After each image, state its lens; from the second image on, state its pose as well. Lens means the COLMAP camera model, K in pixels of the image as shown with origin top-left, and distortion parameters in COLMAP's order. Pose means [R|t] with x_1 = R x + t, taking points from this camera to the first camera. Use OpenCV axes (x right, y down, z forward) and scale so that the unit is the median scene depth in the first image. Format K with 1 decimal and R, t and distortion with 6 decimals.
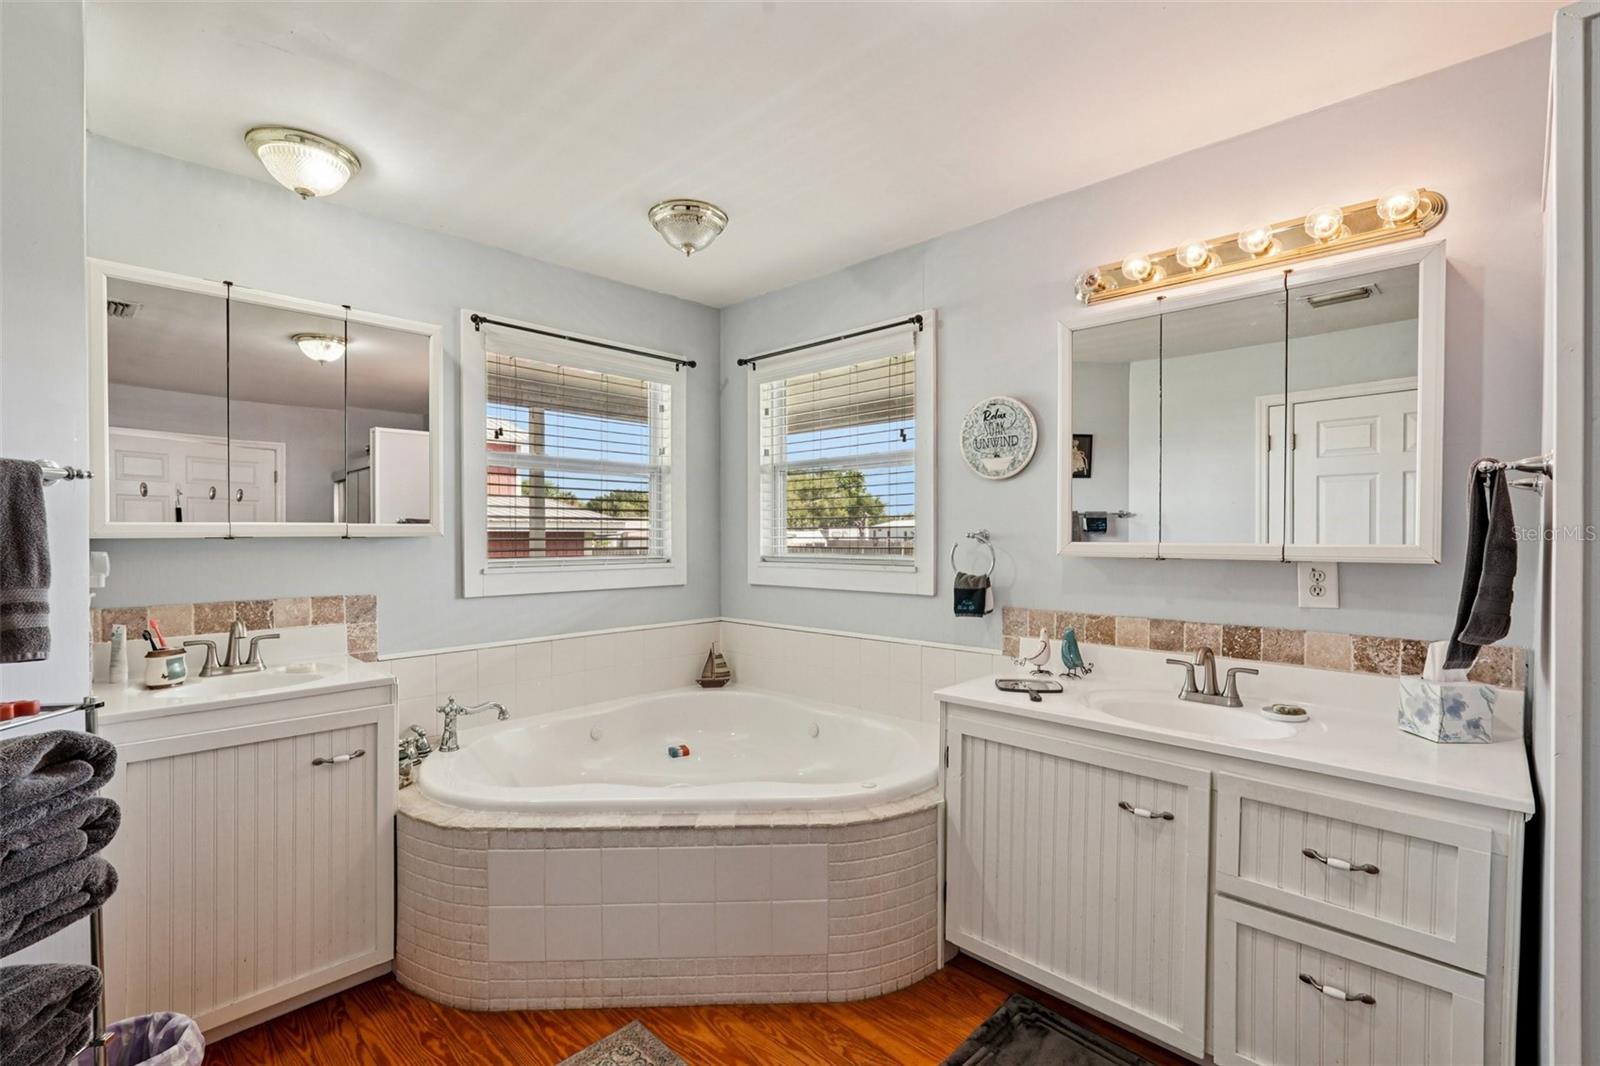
lens RADIAL K [[713.8, 0, 802.0], [0, 713.8, 530.7], [0, 0, 1]] dist [-0.013517, 0.006743]
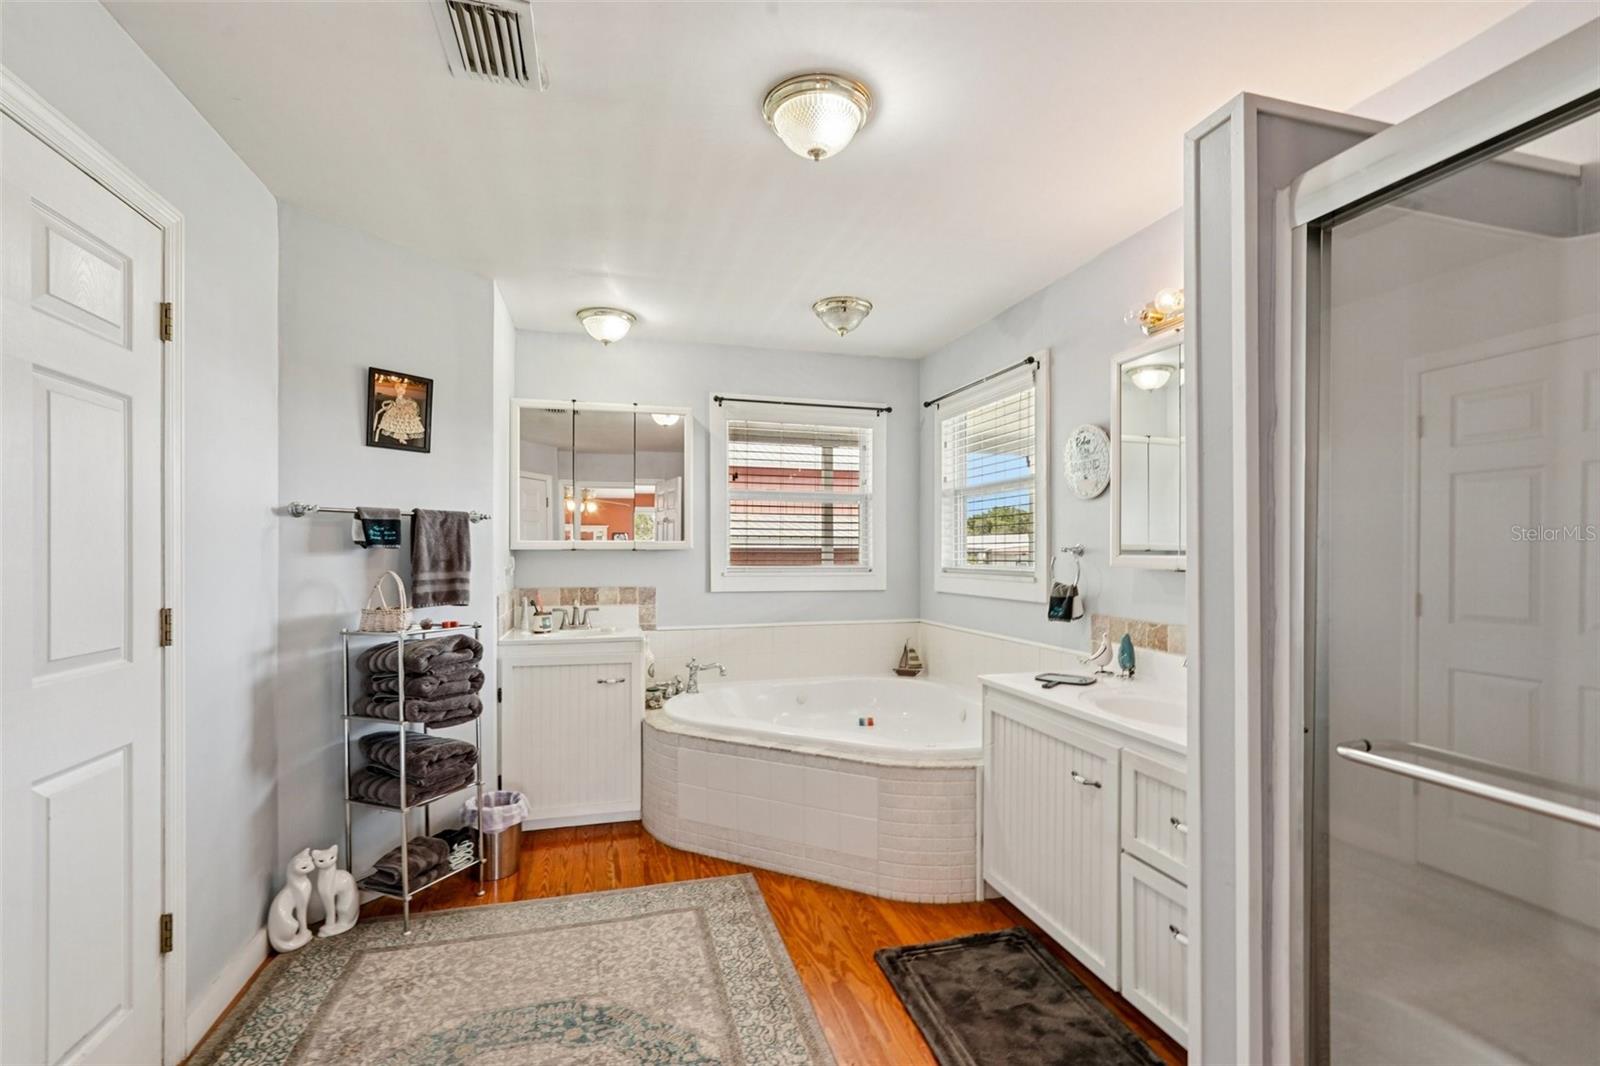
lens RADIAL K [[708.1, 0, 797.9], [0, 708.1, 542.8], [0, 0, 1]] dist [-0.018433, 0.010429]
pose [[0.867531, -0.002878, -0.497375, 0.498918], [-0.000517, 0.999977, -0.006689, 0.004268], [0.497383, 0.006060, 0.867510, -0.204608]]
